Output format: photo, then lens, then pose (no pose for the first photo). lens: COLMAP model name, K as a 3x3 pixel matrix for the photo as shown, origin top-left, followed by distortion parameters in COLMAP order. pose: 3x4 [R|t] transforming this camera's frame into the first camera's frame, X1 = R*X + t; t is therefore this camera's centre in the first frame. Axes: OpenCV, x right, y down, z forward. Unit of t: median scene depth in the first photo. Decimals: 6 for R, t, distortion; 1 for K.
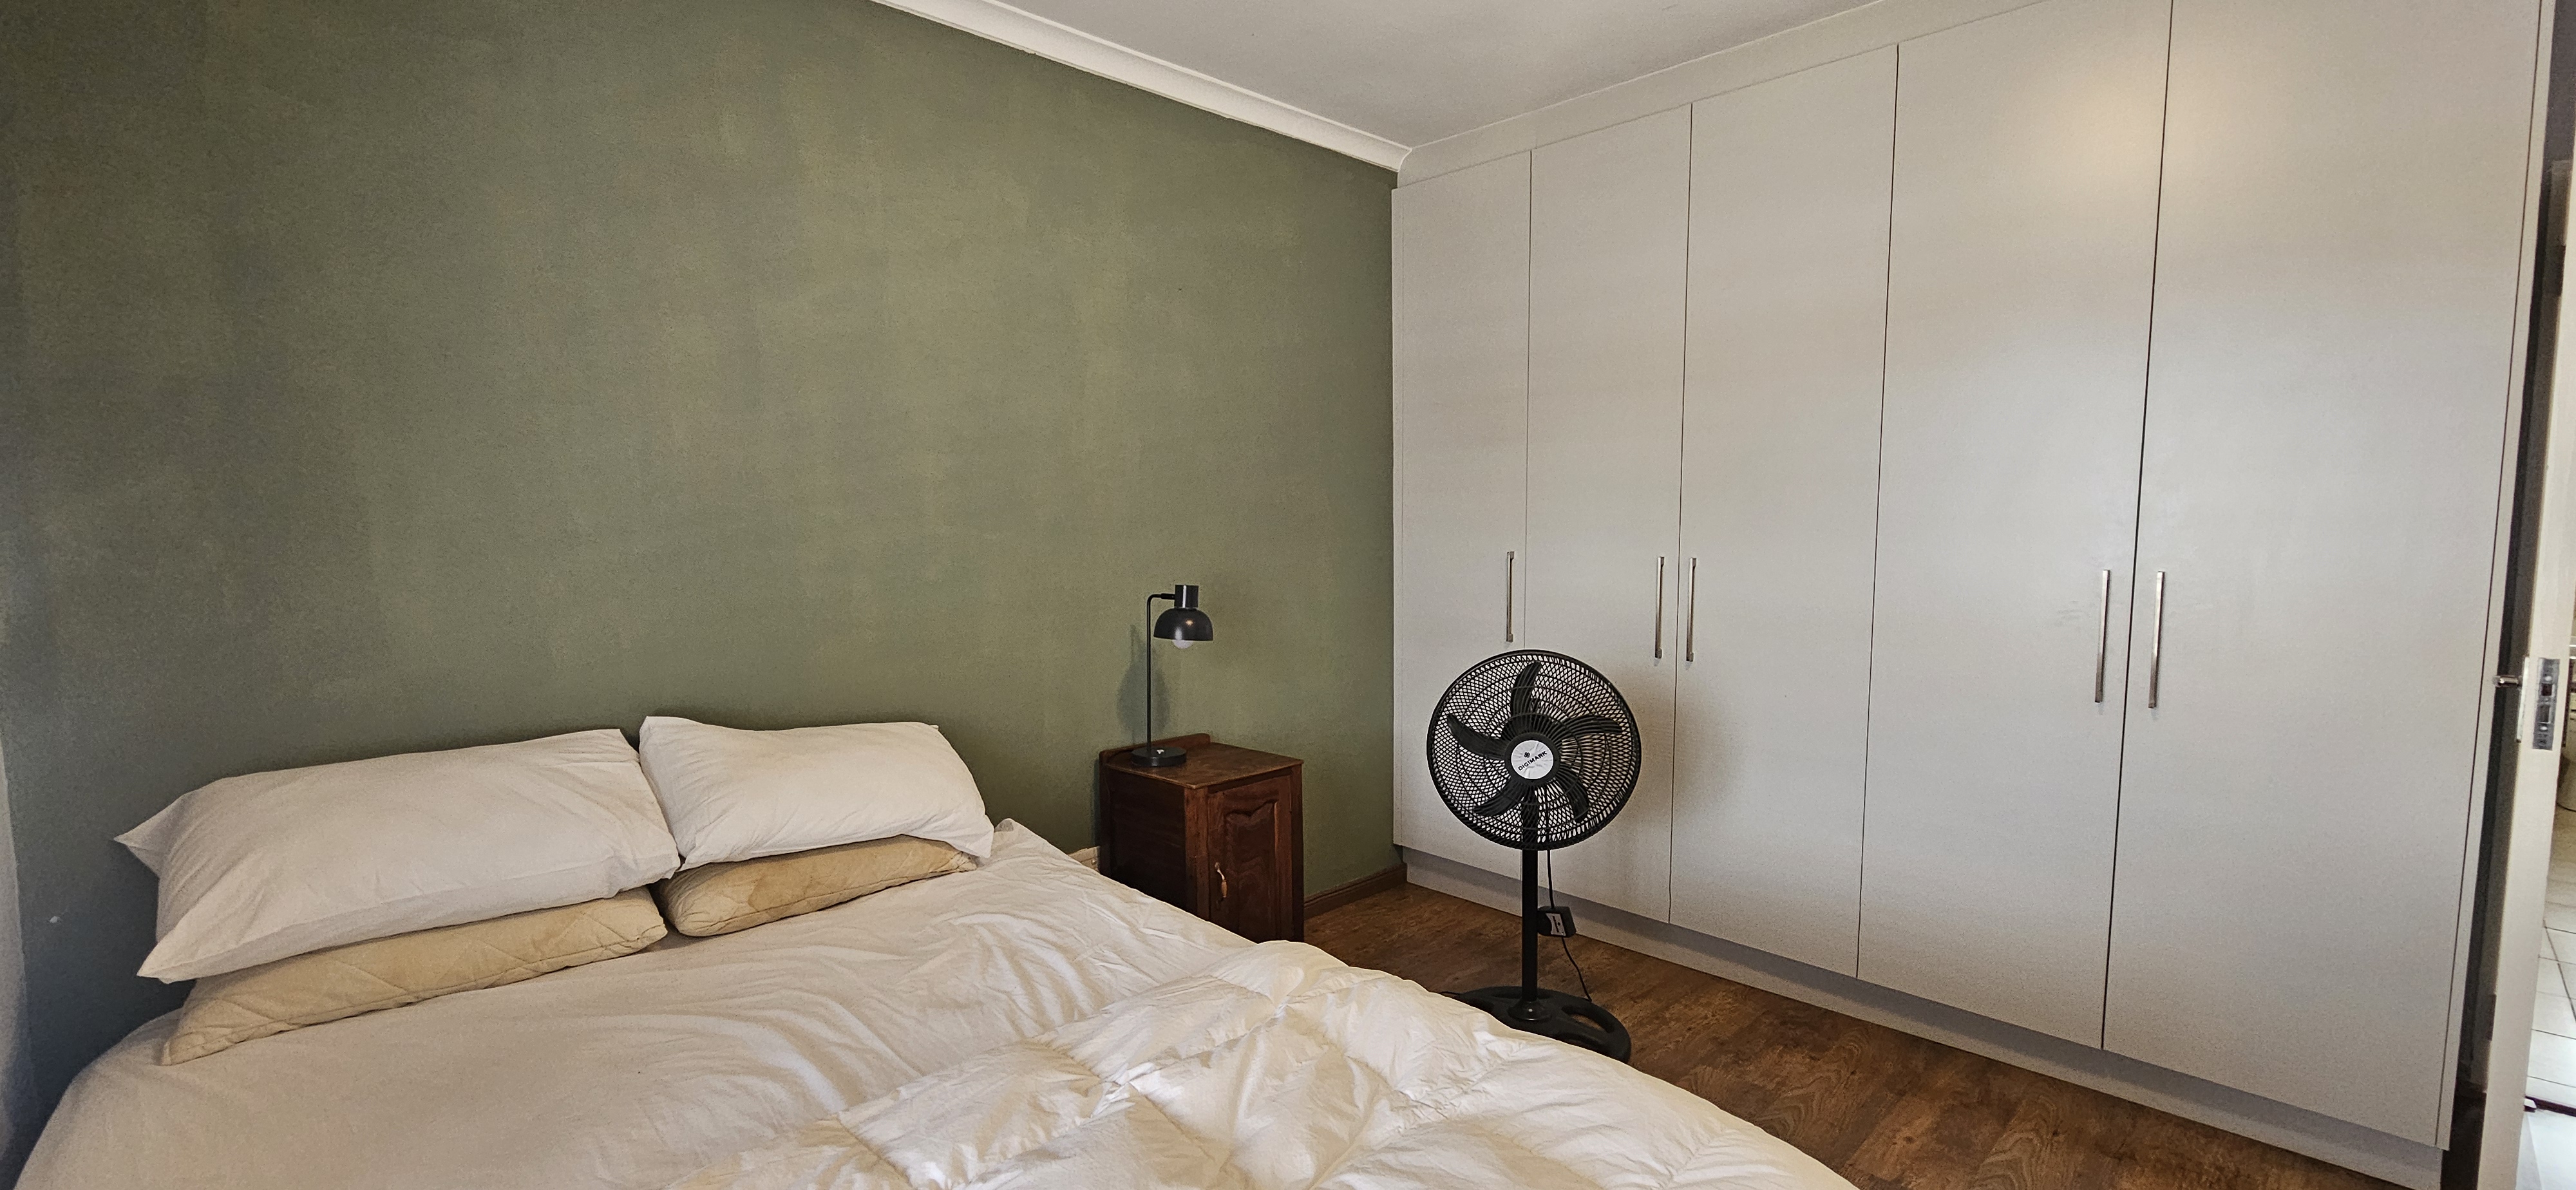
lens RADIAL K [[1072.1, 0, 1273.5], [0, 1072.1, 591.0], [0, 0, 1]] dist [0.001468, 0.000110]
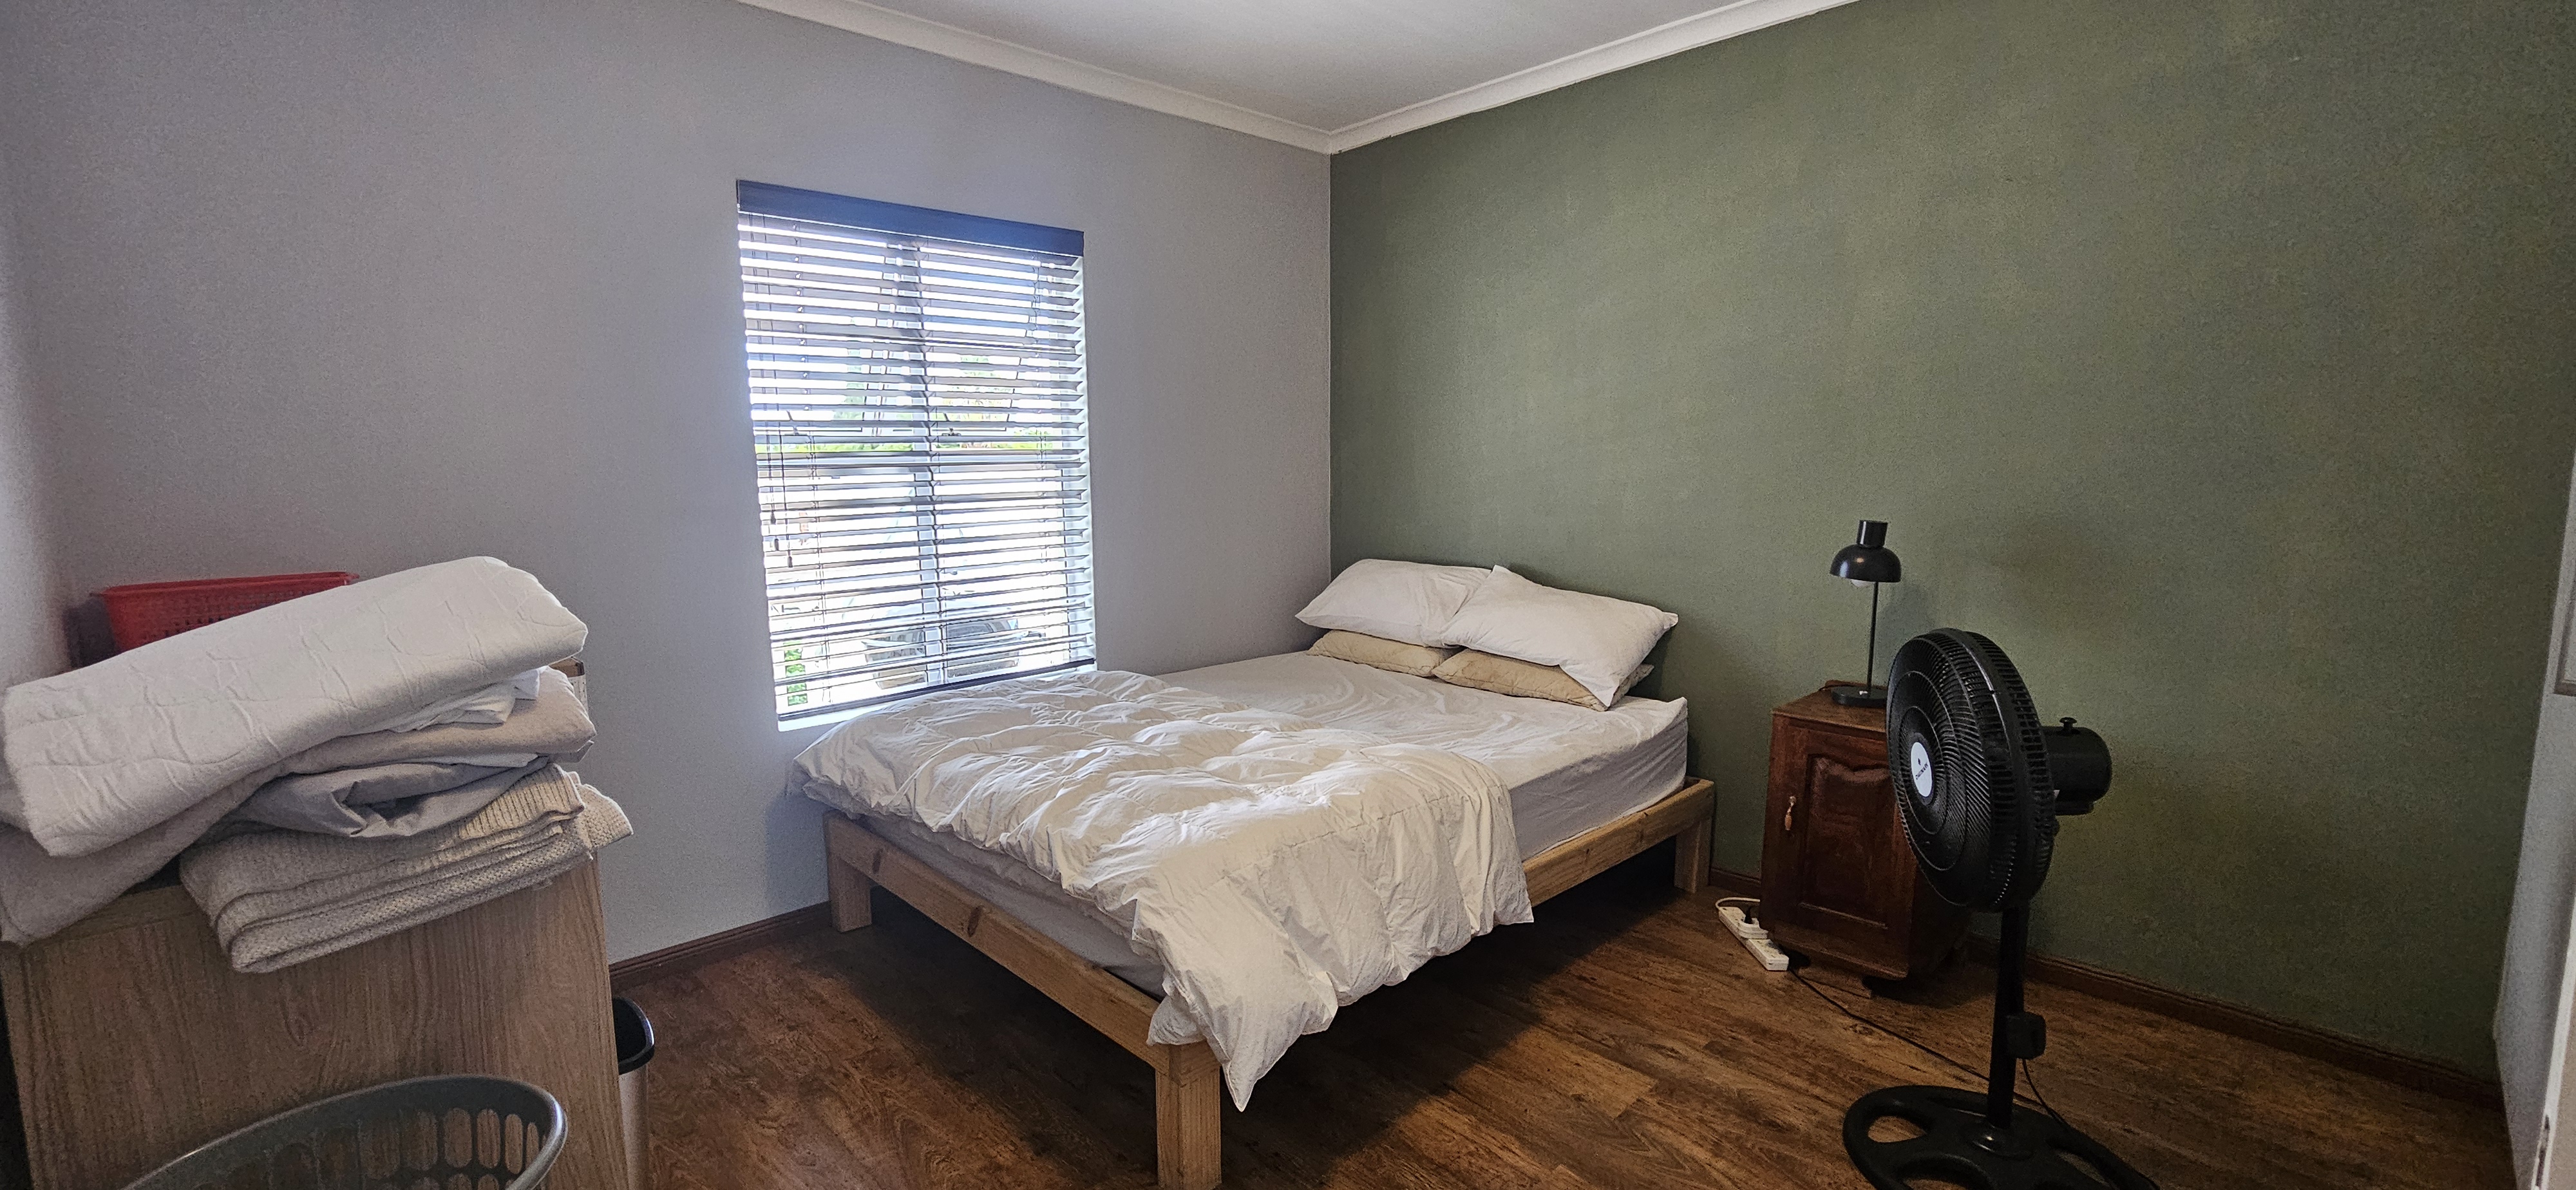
lens RADIAL K [[1072.1, 0, 1274.5], [0, 1072.1, 597.1], [0, 0, 1]] dist [0.001468, 0.000110]
pose [[0.015137, 0.130968, -0.991271, 0.943157], [-0.075886, 0.988676, 0.129467, -0.023490], [0.997002, 0.073264, 0.024904, 0.500490]]
